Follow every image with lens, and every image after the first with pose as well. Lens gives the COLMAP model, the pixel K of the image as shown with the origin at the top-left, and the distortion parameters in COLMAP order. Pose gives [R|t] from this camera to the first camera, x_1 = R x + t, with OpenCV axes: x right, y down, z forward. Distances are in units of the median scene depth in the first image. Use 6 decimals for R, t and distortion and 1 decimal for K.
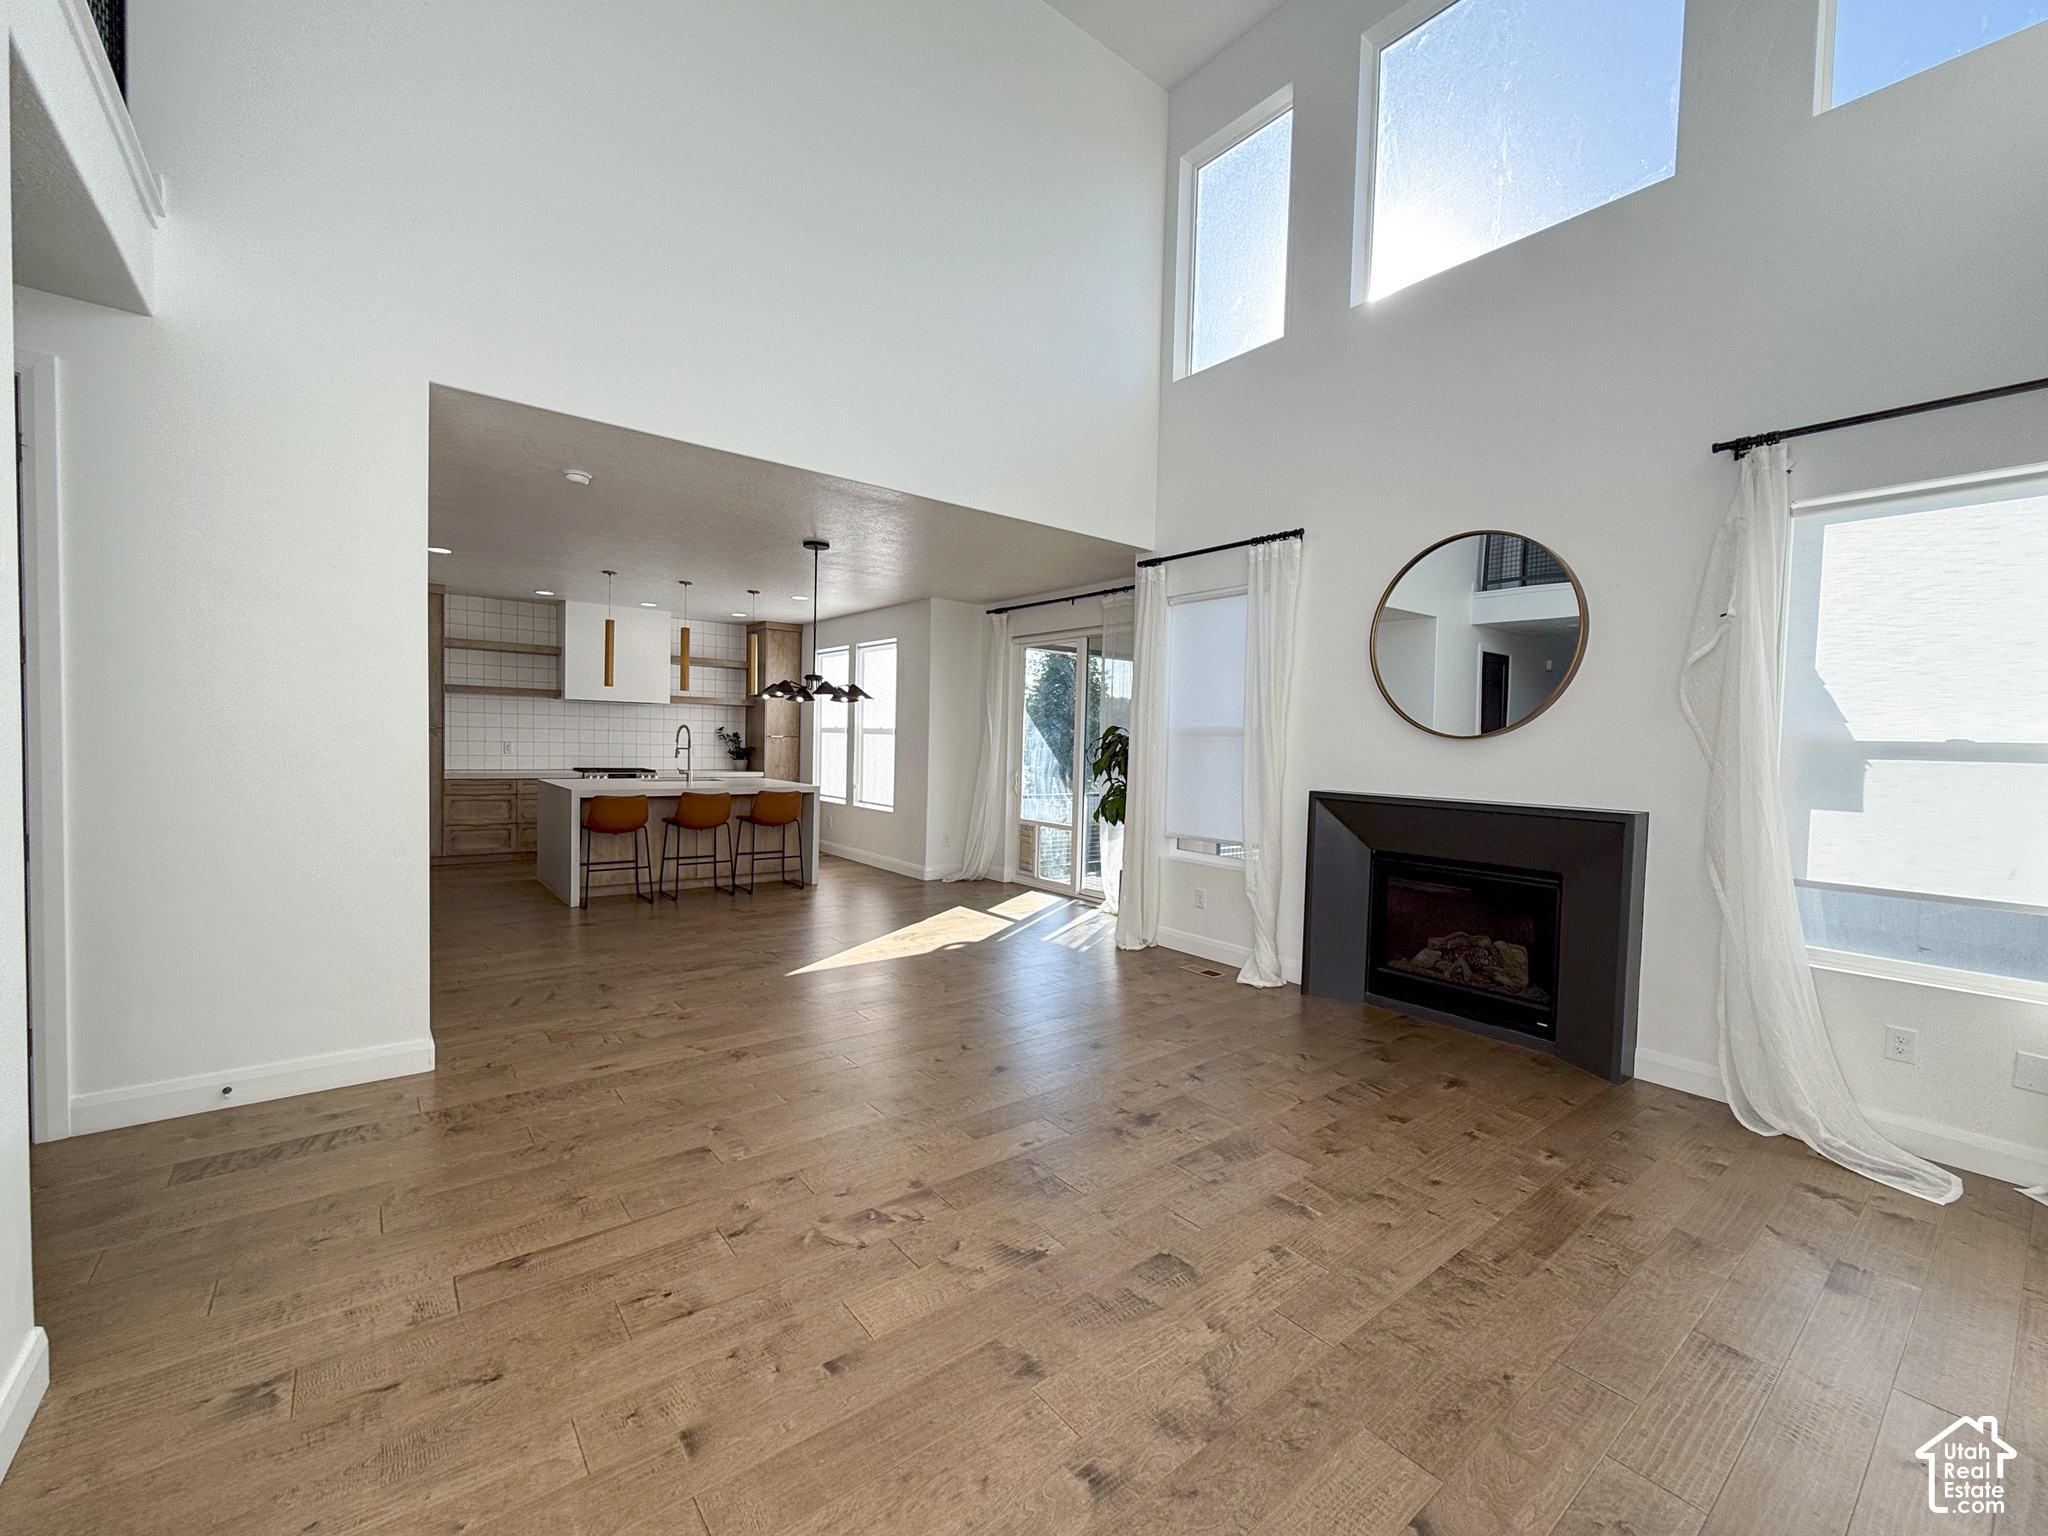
lens RADIAL K [[826.6, 0, 1024.0], [0, 826.6, 768.0], [0, 0, 1]] dist [0.000075, 0.000153]
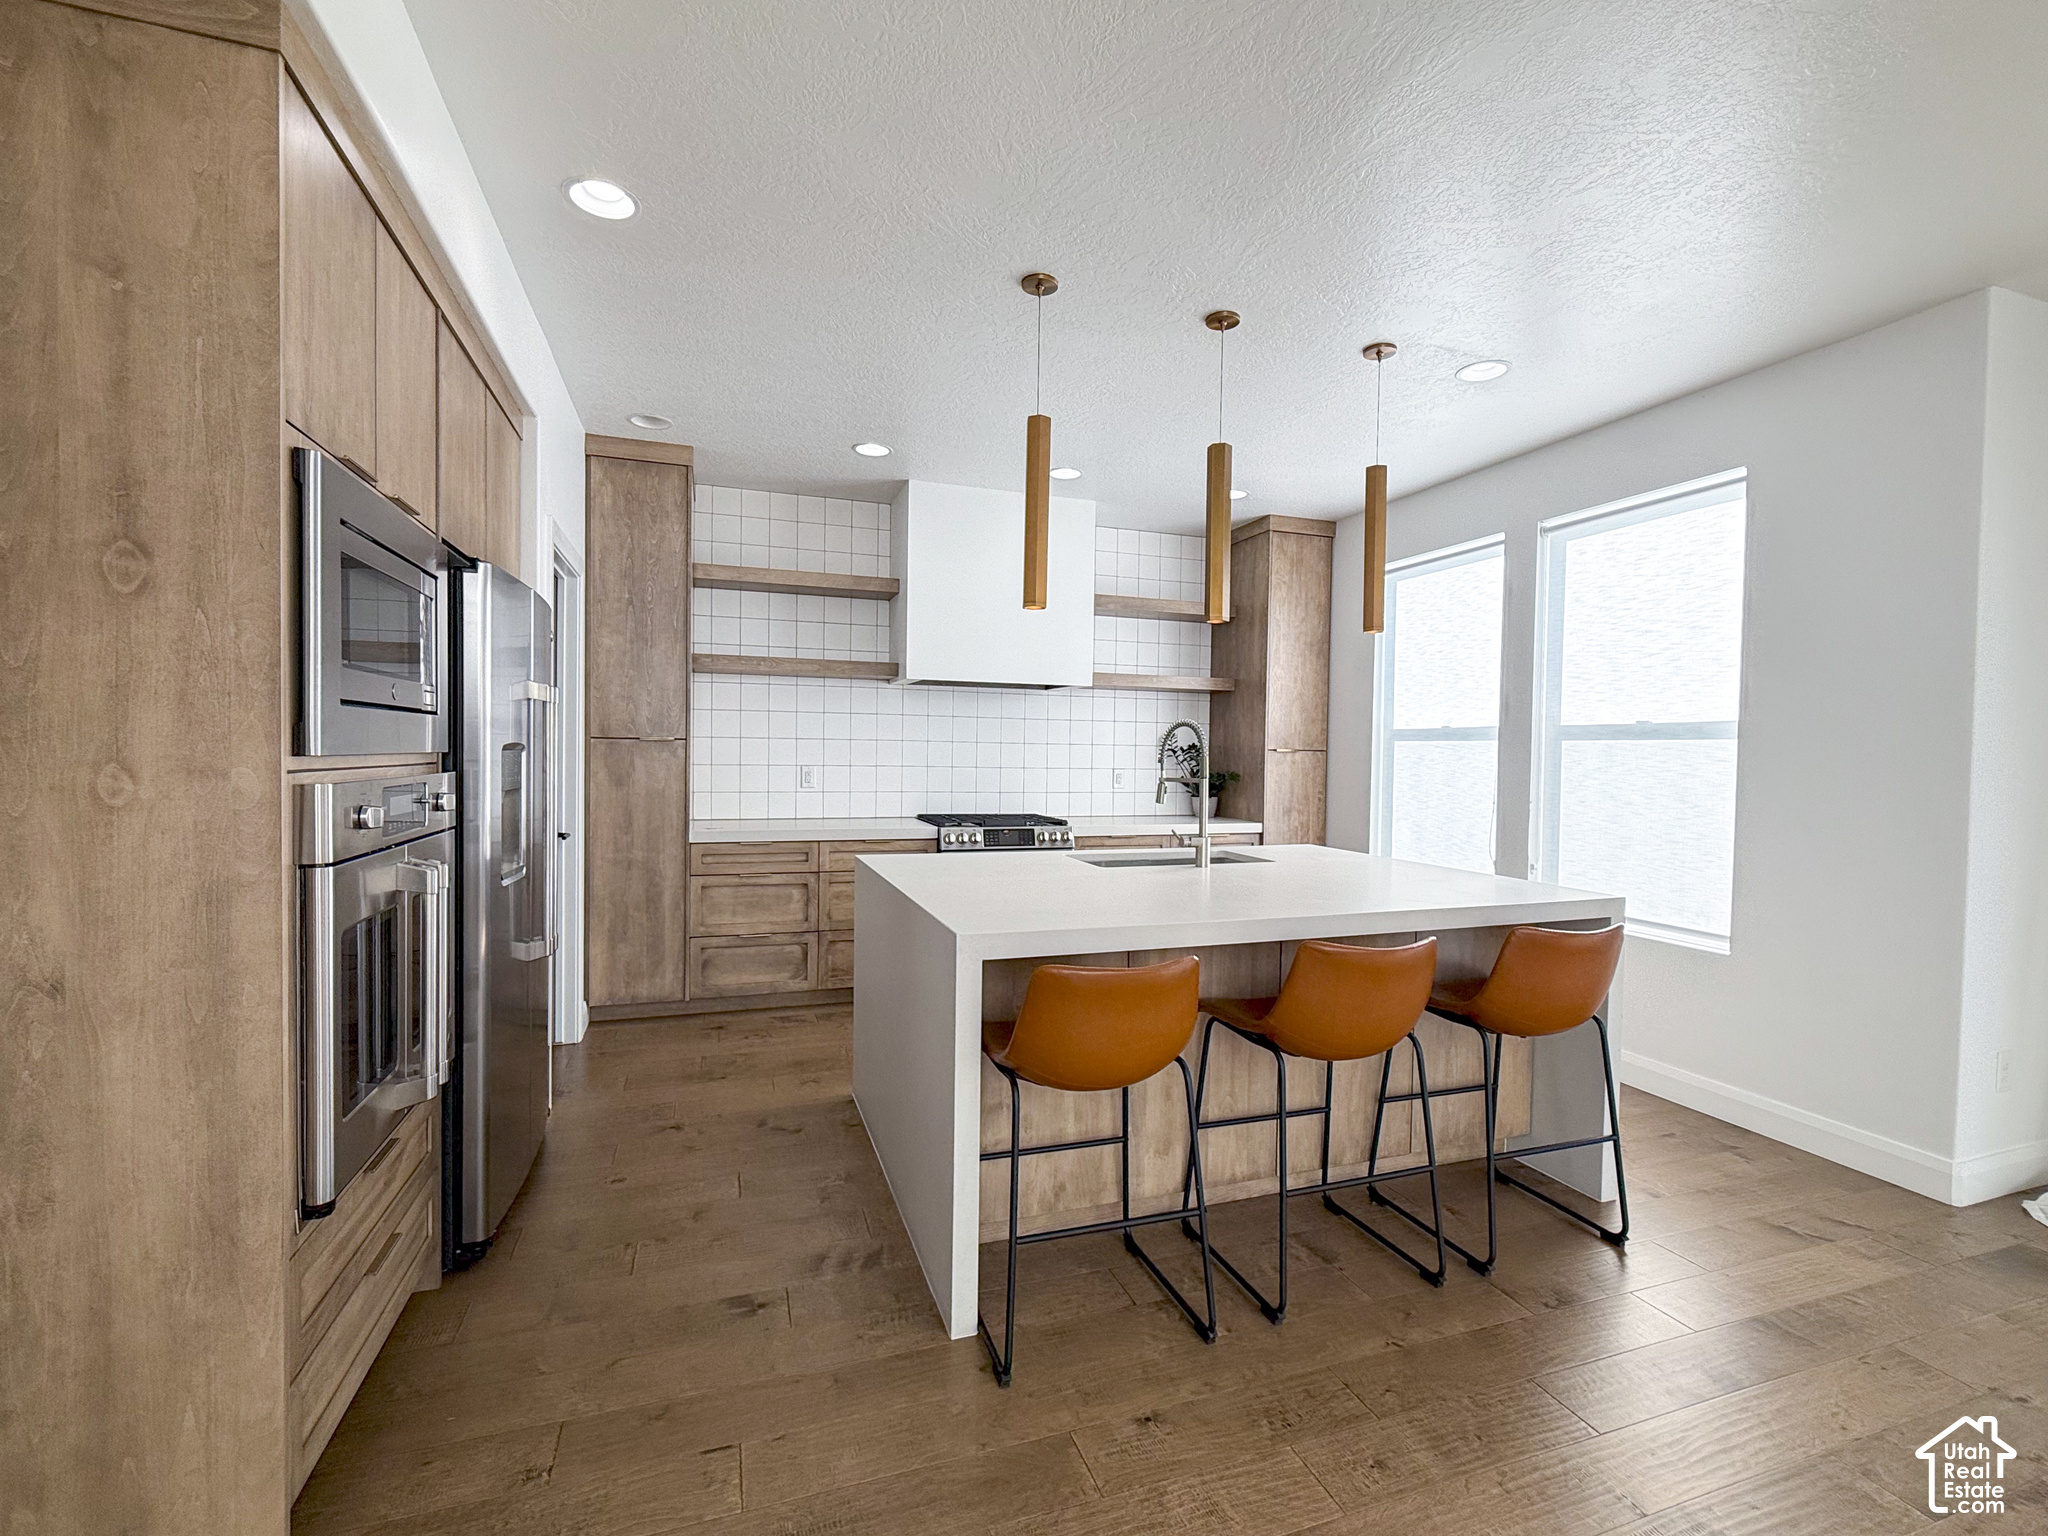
lens RADIAL K [[826.6, 0, 1024.0], [0, 826.6, 768.0], [0, 0, 1]] dist [0.000075, 0.000153]
pose [[0.944813, -0.005542, -0.327563, -0.319648], [-0.002546, 0.999702, -0.024258, -0.017702], [0.327600, 0.023753, 0.944518, 0.544903]]
